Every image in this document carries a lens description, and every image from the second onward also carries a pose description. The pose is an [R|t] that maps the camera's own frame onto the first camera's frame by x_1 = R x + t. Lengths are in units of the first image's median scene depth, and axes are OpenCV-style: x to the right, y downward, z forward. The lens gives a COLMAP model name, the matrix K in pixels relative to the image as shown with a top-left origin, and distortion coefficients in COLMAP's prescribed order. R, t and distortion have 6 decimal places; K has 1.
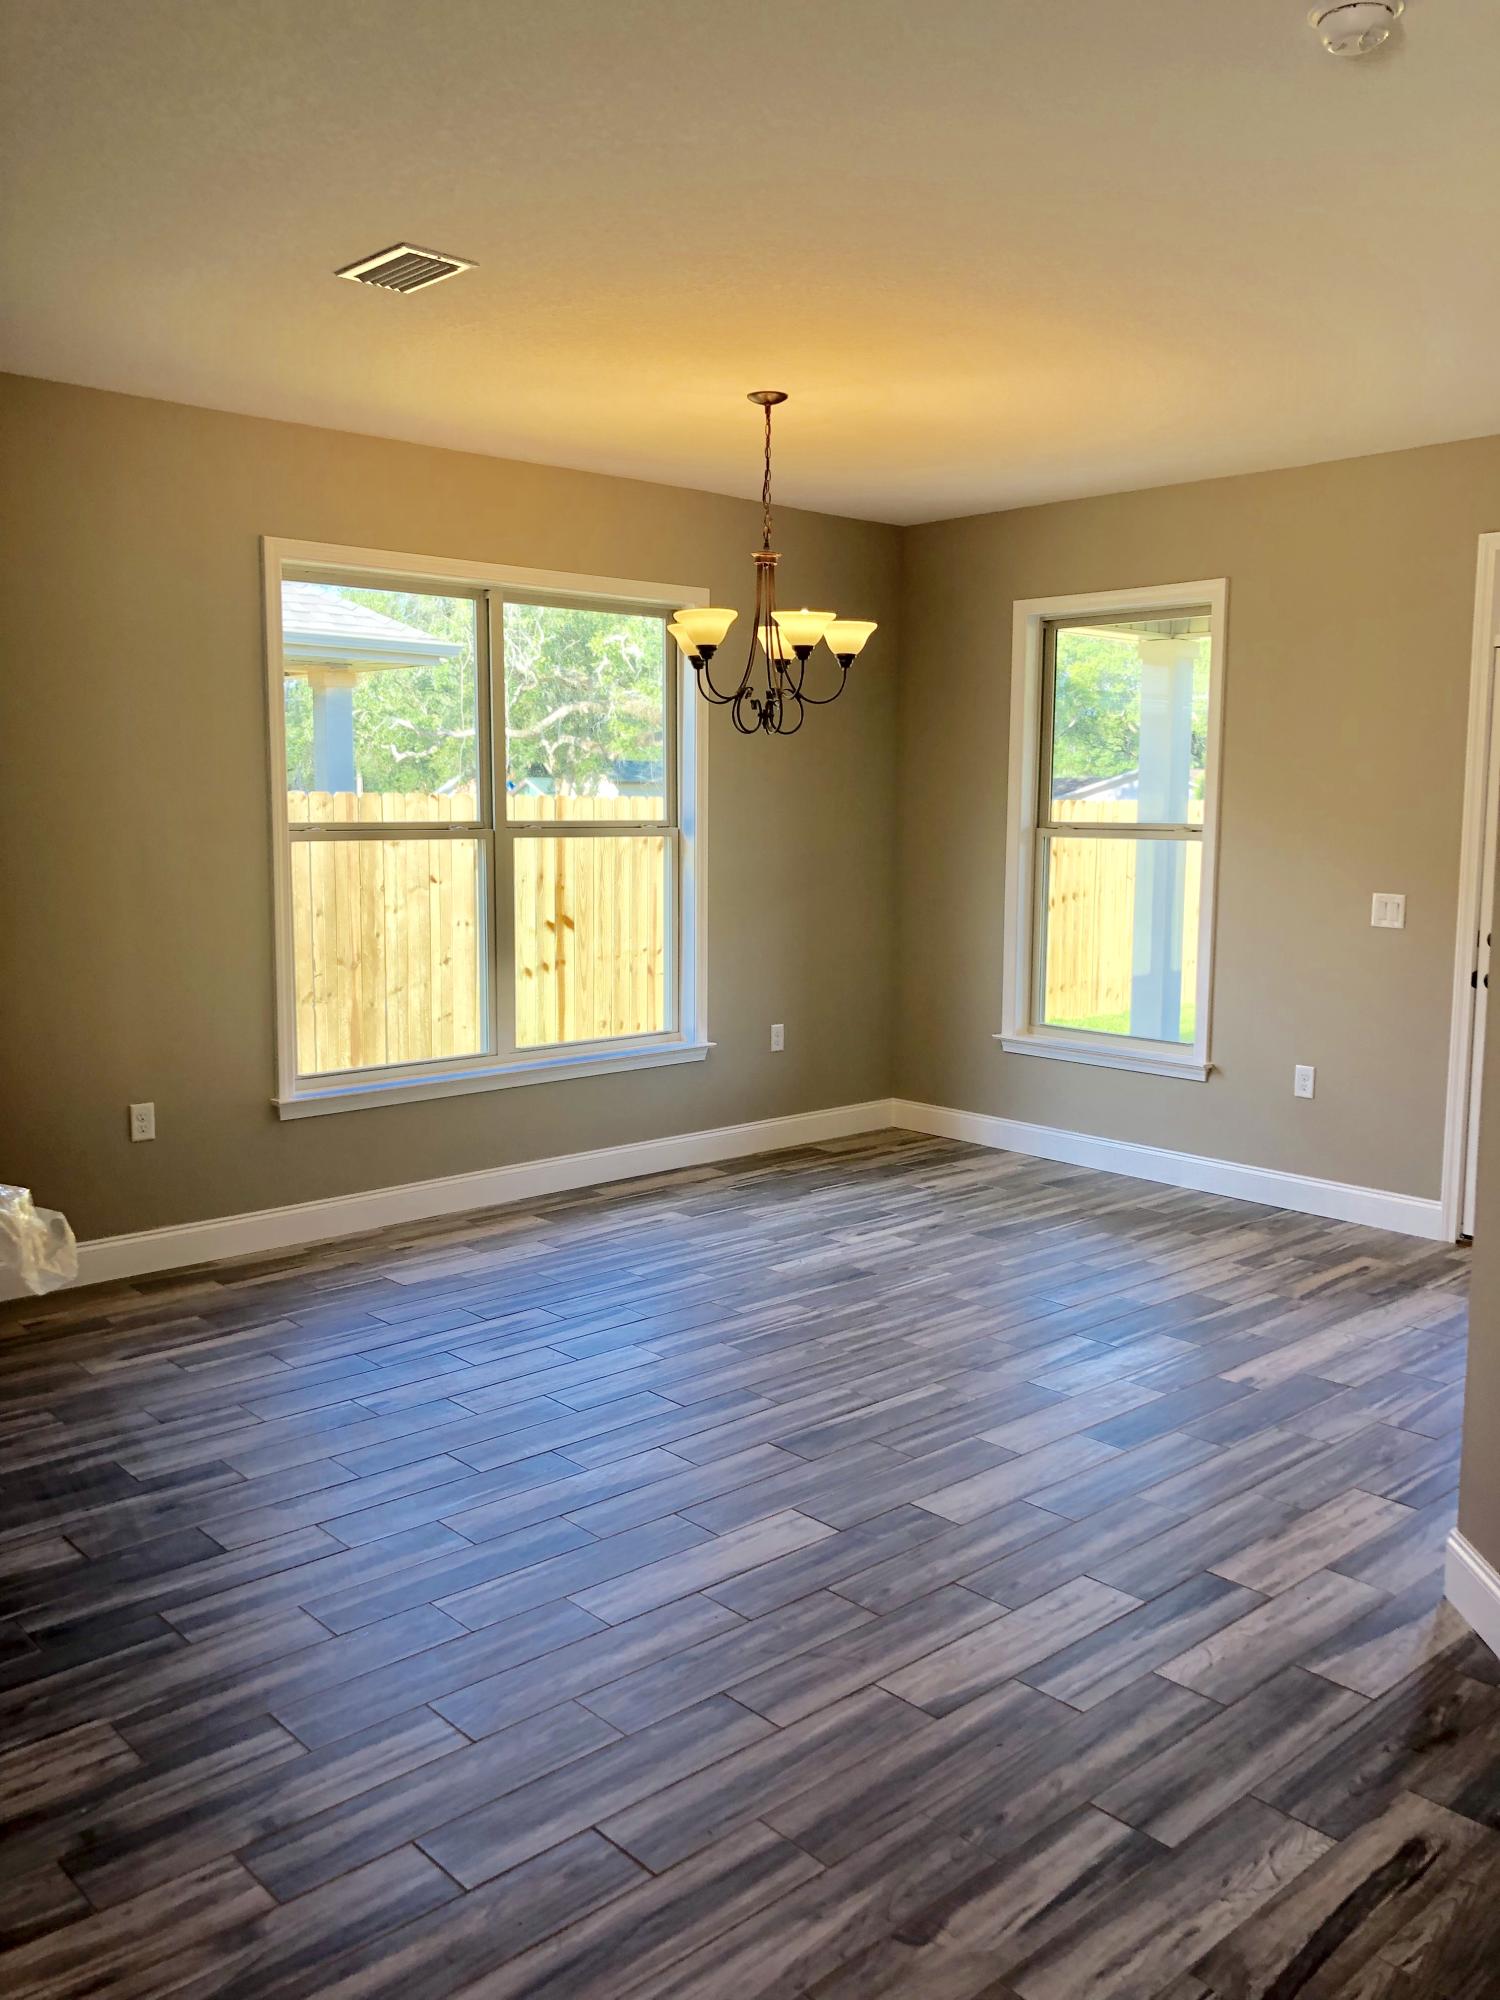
lens RADIAL K [[1656.9, 0, 750.0], [0, 1656.9, 1000.0], [0, 0, 1]] dist [-0.003785, -0.002103]
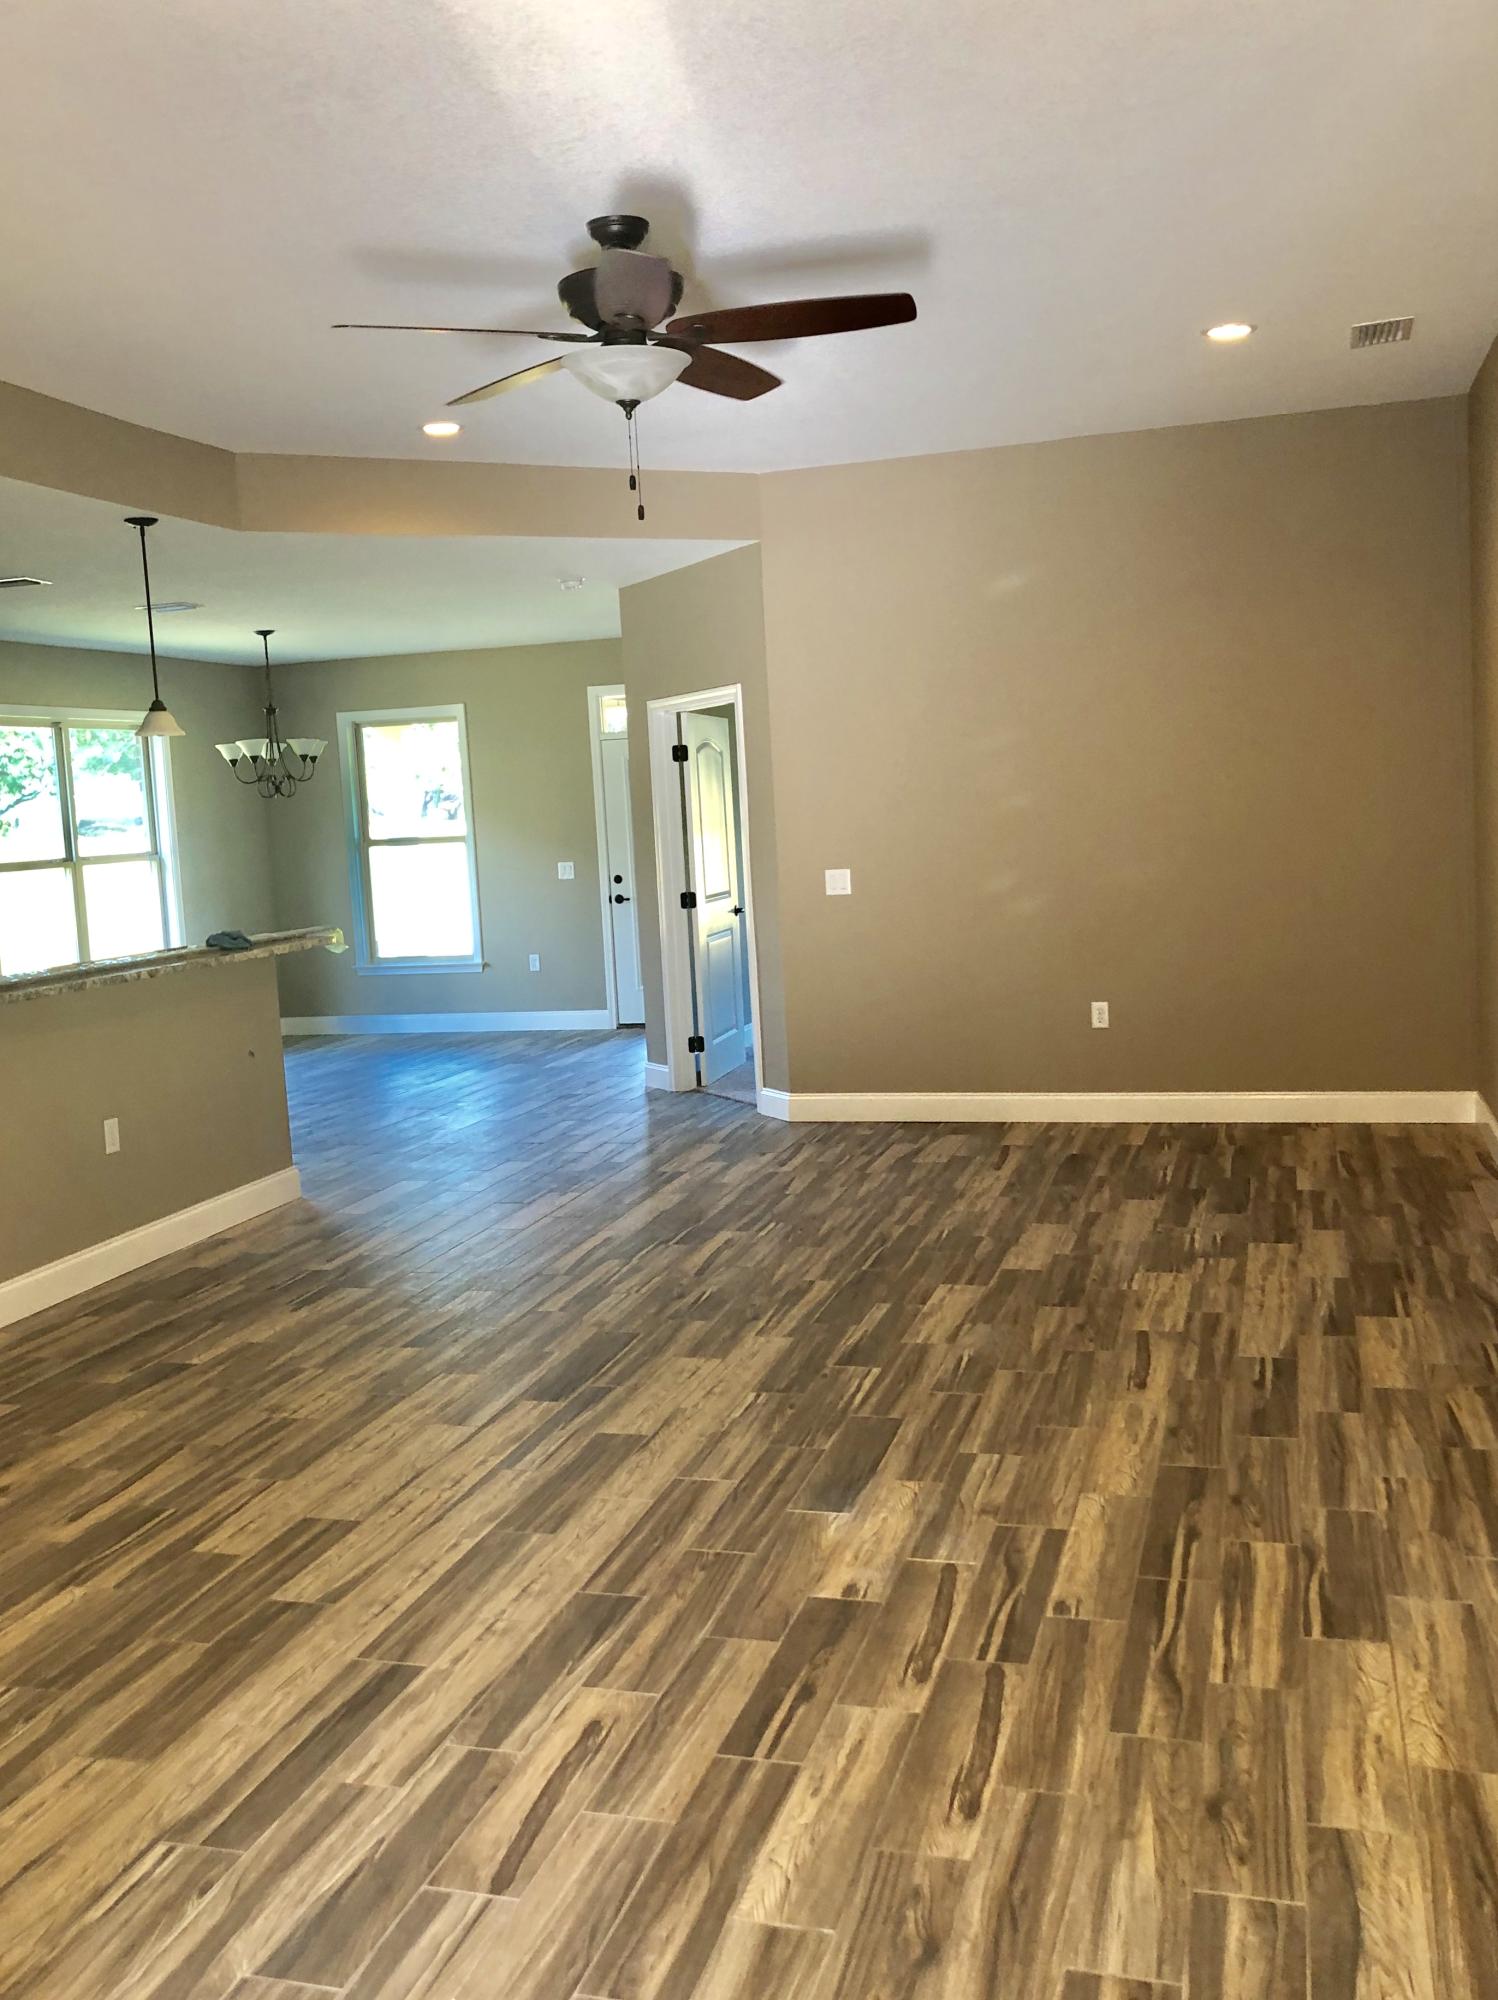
lens RADIAL K [[1656.9, 0, 749.0], [0, 1656.9, 1000.0], [0, 0, 1]] dist [-0.003785, -0.002103]
pose [[0.851913, -0.110318, 0.511932, -0.413441], [0.120328, 0.992640, 0.013668, 0.088880], [-0.509672, 0.049956, 0.858917, -0.725713]]
